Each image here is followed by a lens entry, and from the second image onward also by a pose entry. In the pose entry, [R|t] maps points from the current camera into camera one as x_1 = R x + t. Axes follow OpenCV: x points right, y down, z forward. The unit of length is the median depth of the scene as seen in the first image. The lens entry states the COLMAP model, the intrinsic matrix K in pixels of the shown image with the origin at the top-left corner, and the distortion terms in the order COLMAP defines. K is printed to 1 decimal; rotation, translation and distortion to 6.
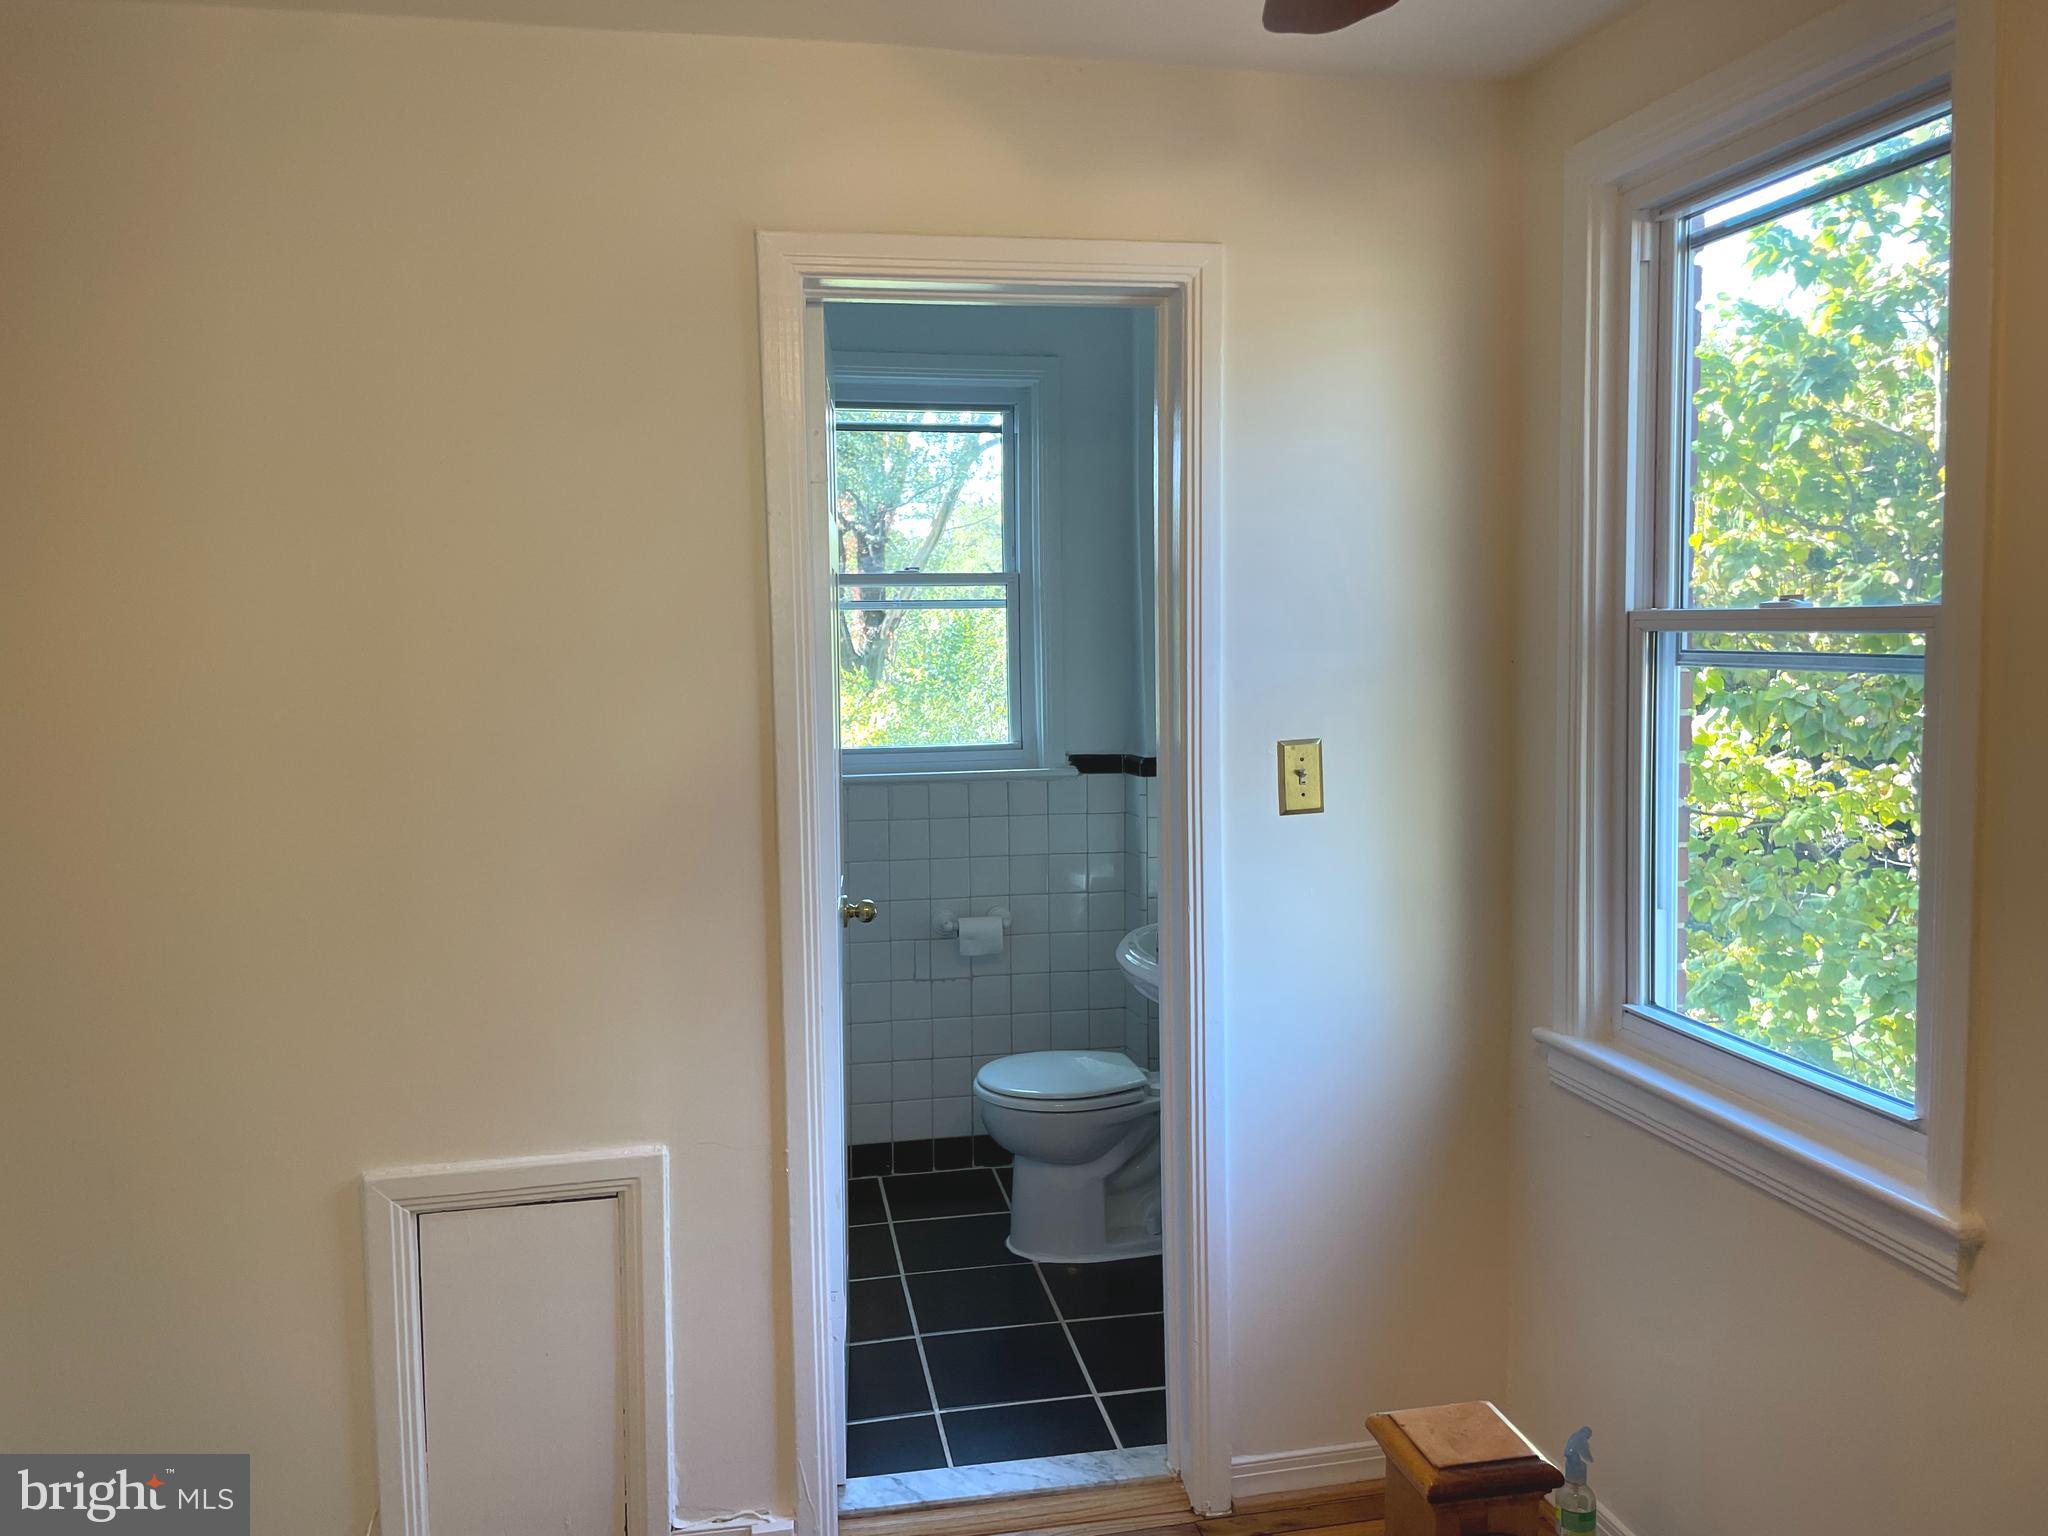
lens RADIAL K [[1785.9, 0, 1025.0], [0, 1785.9, 771.7], [0, 0, 1]] dist [0.090704, -0.000177]
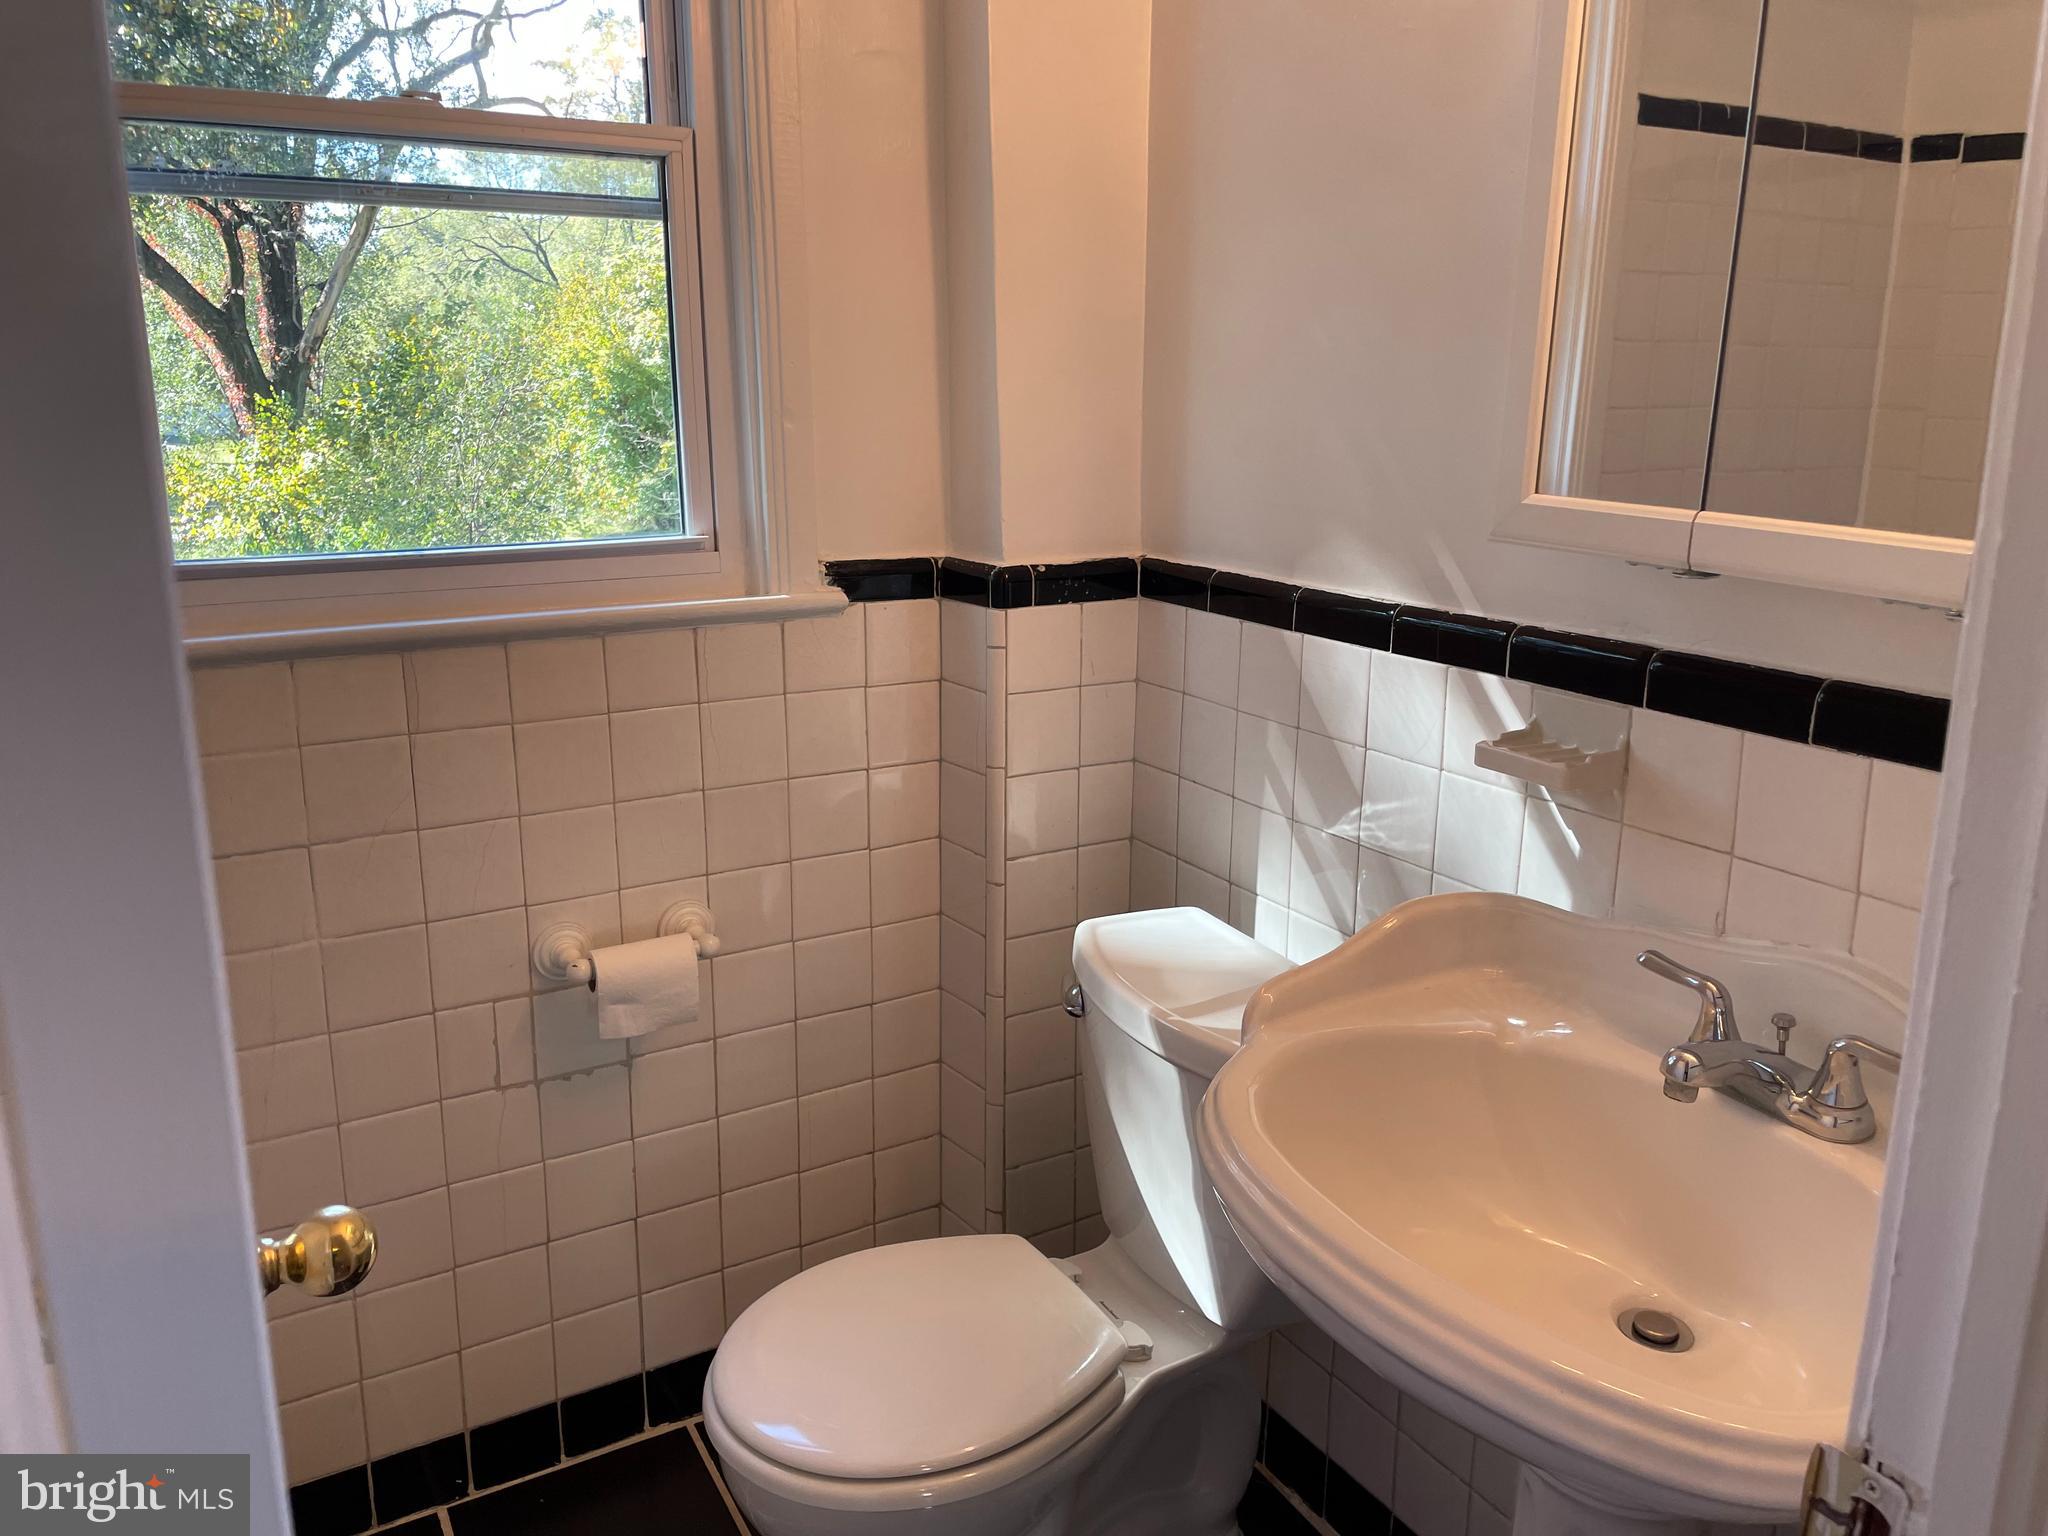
lens RADIAL K [[1536.2, 0, 1015.0], [0, 1536.2, 770.5], [0, 0, 1]] dist [0.069198, -0.089762]
pose [[0.941155, -0.060996, 0.332426, -0.020266], [0.004591, 0.985796, 0.167884, -0.007185], [-0.337945, -0.156479, 0.928067, 0.194902]]
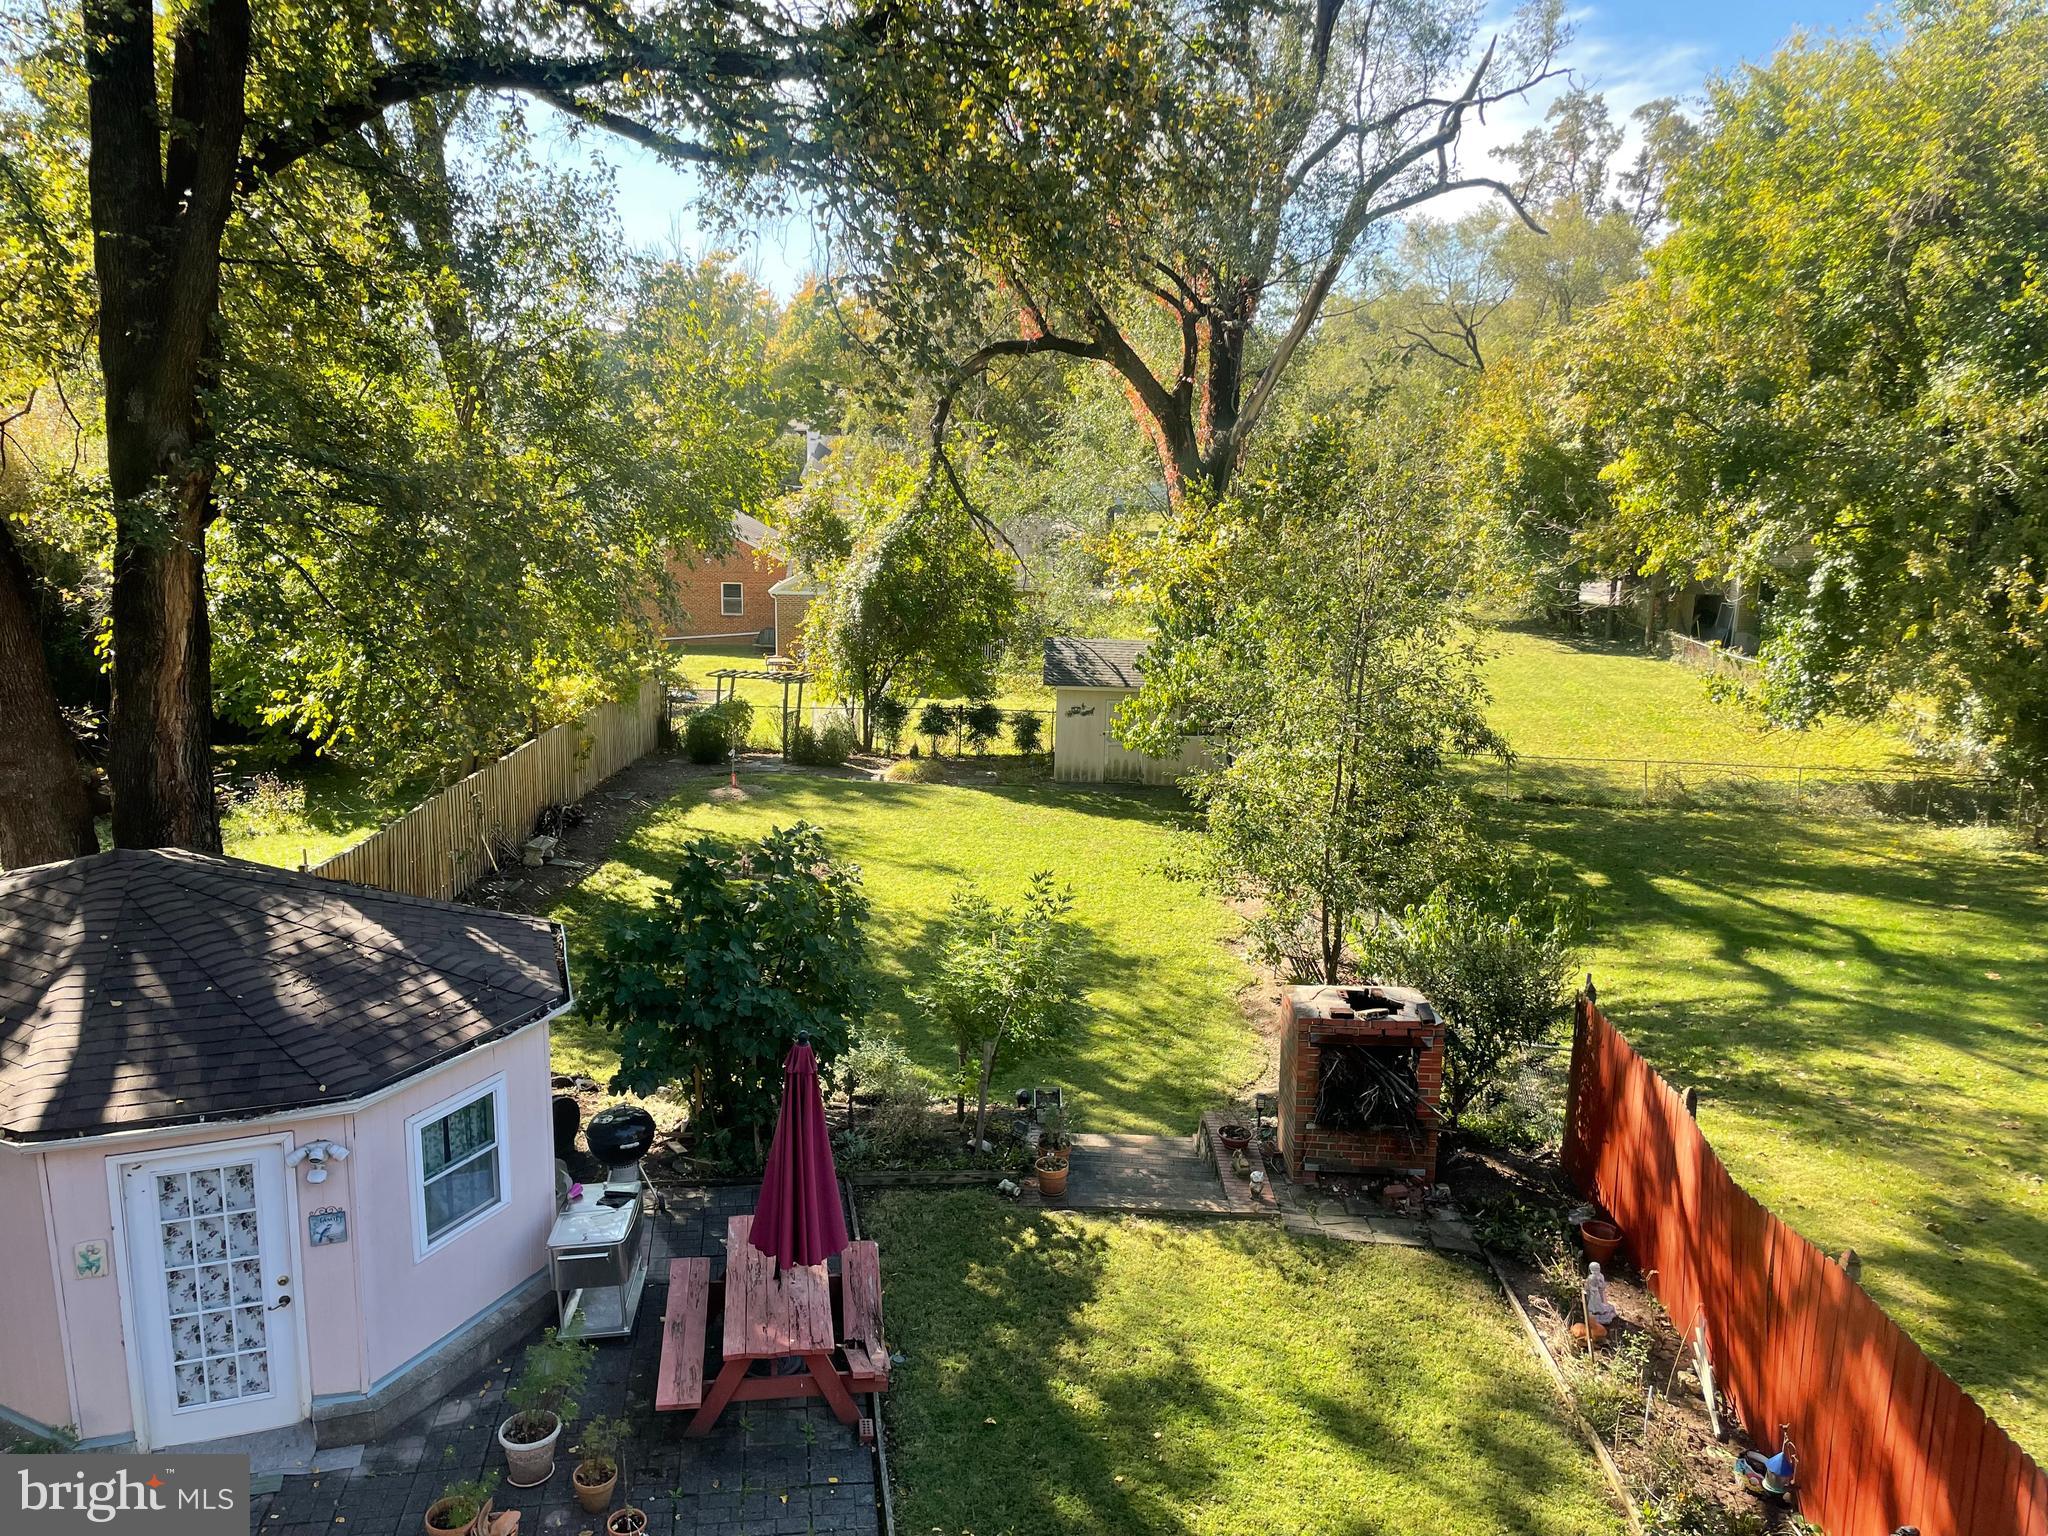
lens RADIAL K [[1536.2, 0, 1015.0], [0, 1536.2, 770.5], [0, 0, 1]] dist [0.069198, -0.089762]
pose [[0.976434, 0.088018, -0.197052, -0.020706], [-0.061991, 0.988964, 0.134565, -0.011398], [0.206721, -0.119178, 0.971114, 0.230559]]
